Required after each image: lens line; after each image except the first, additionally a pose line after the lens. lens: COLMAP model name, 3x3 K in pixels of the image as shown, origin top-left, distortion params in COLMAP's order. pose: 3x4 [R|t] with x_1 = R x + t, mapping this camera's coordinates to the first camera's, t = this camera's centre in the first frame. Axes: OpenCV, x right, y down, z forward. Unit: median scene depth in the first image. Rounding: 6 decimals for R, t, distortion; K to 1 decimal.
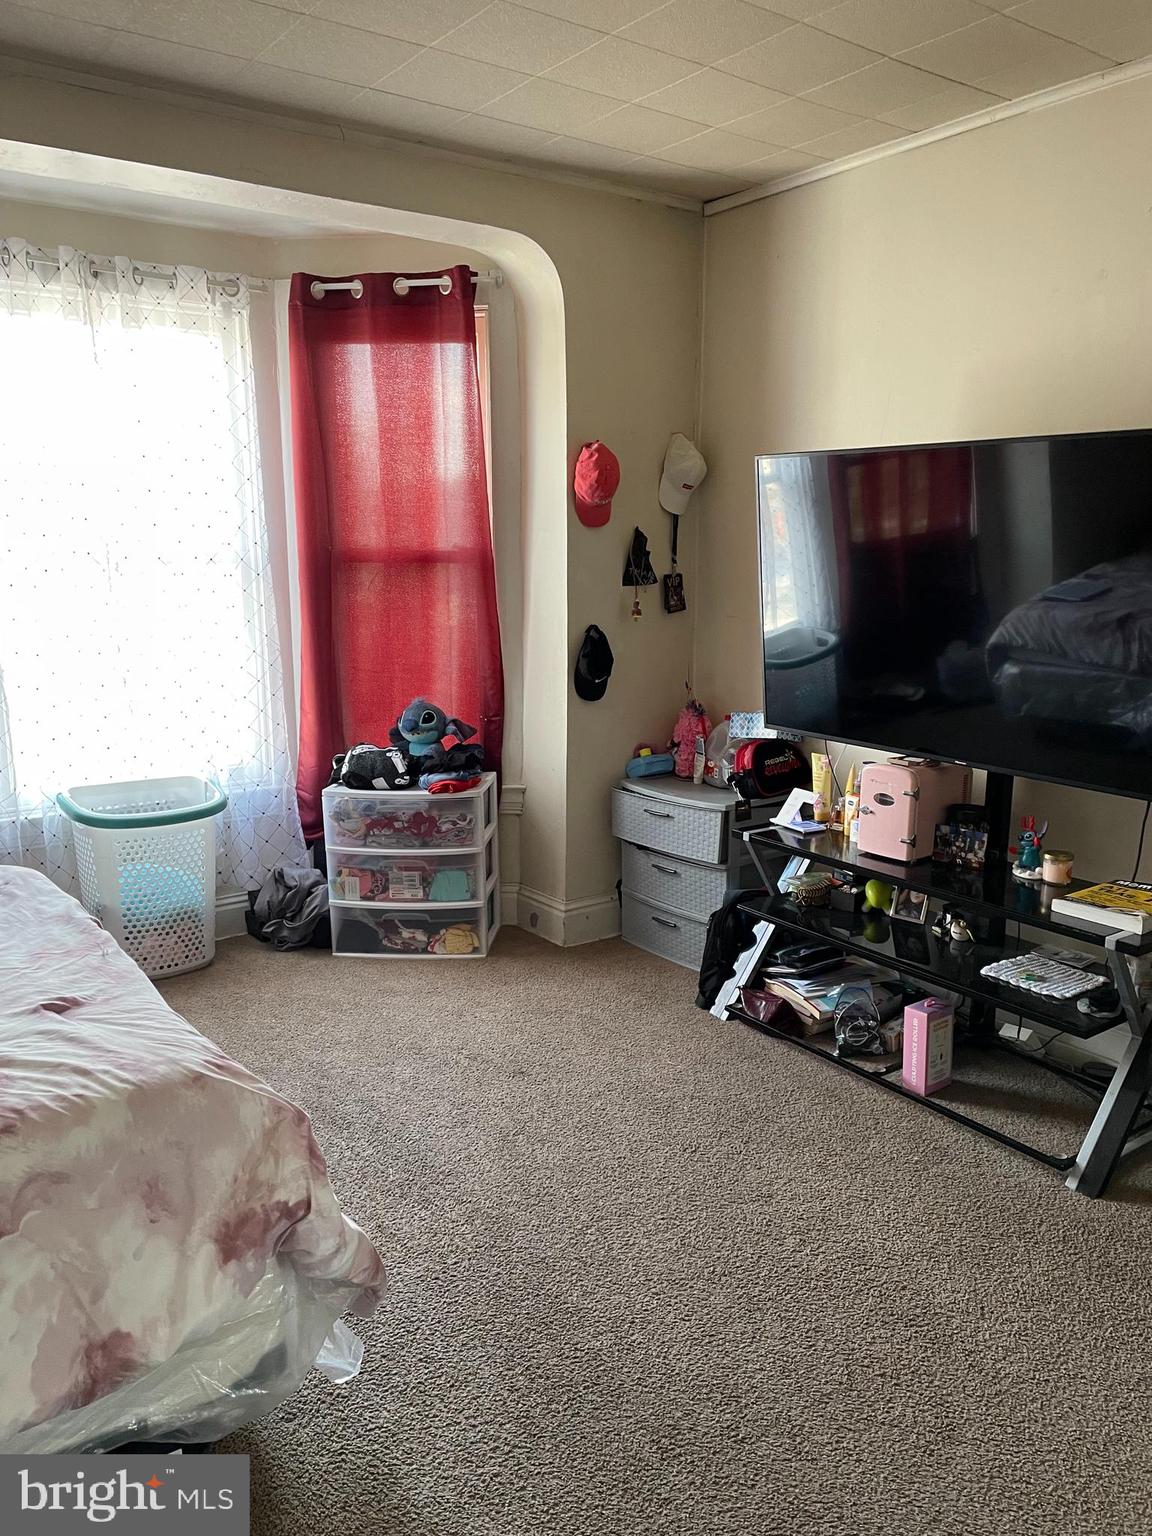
lens RADIAL K [[1170.2, 0, 585.8], [0, 1170.2, 761.1], [0, 0, 1]] dist [0.092225, -0.104314]
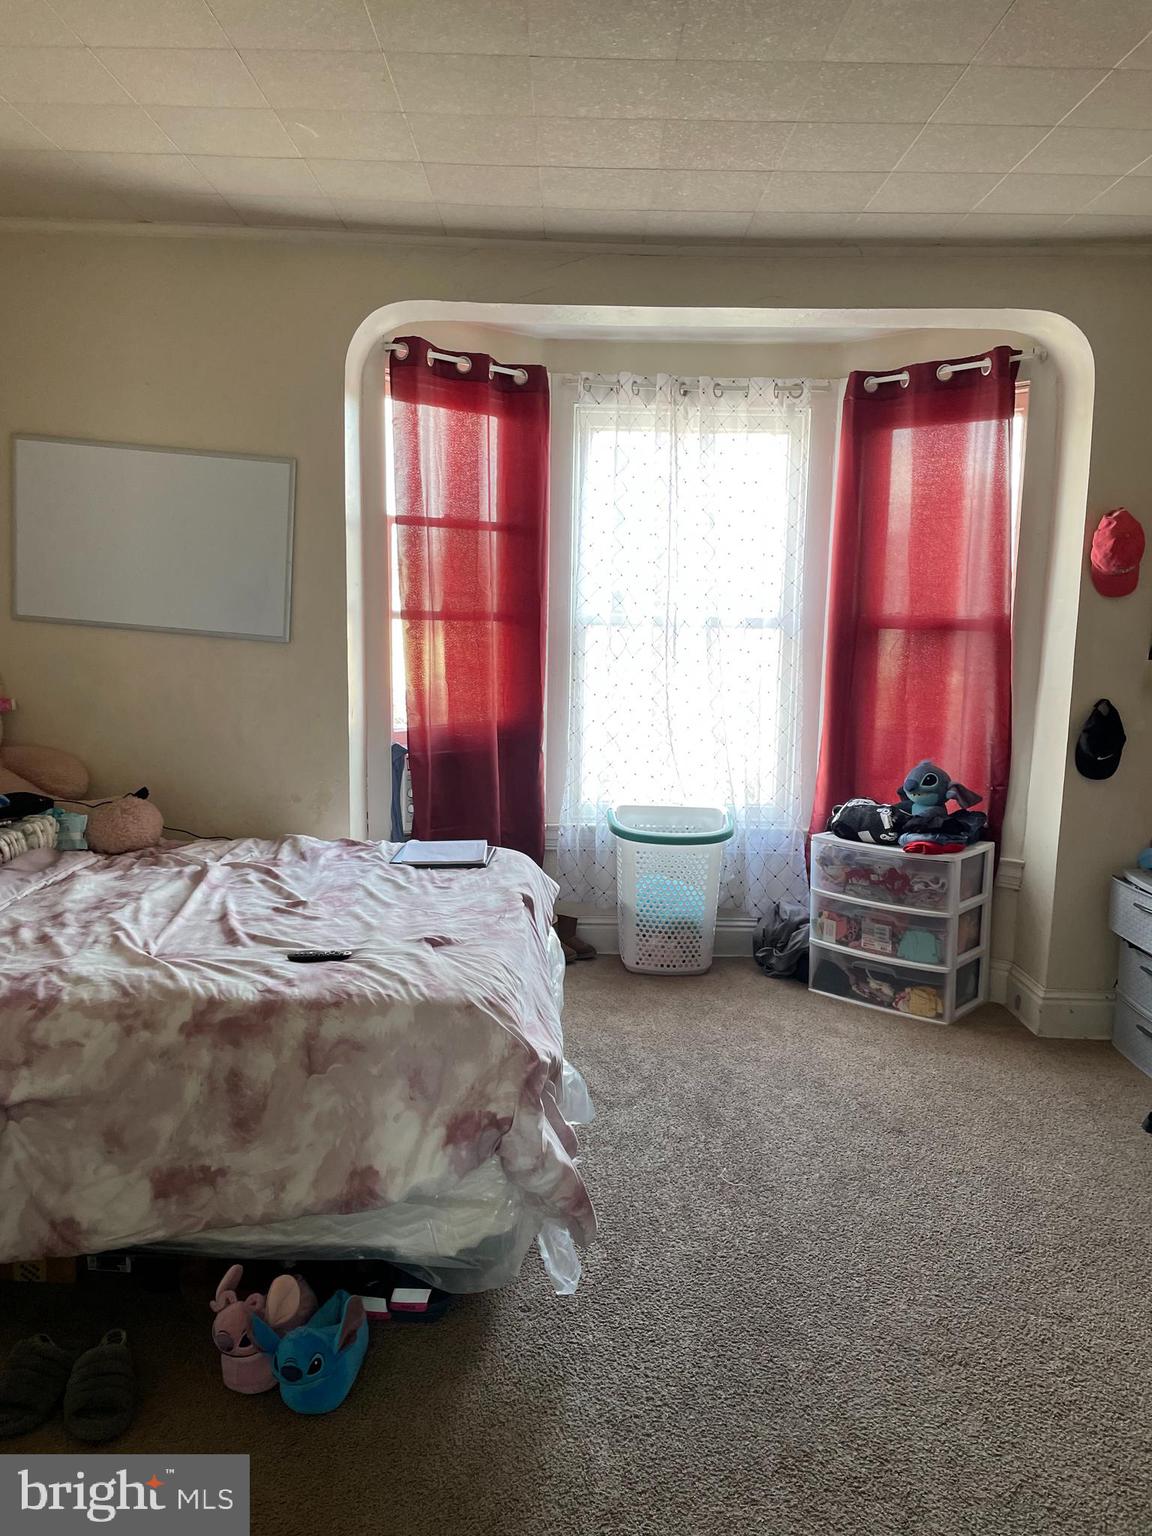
lens RADIAL K [[1170.2, 0, 586.6], [0, 1170.2, 739.9], [0, 0, 1]] dist [0.092225, -0.104314]
pose [[0.806765, 0.083900, -0.584886, 0.236285], [-0.126394, 0.991460, -0.032120, -0.001115], [0.577196, 0.099839, 0.810479, -0.009036]]
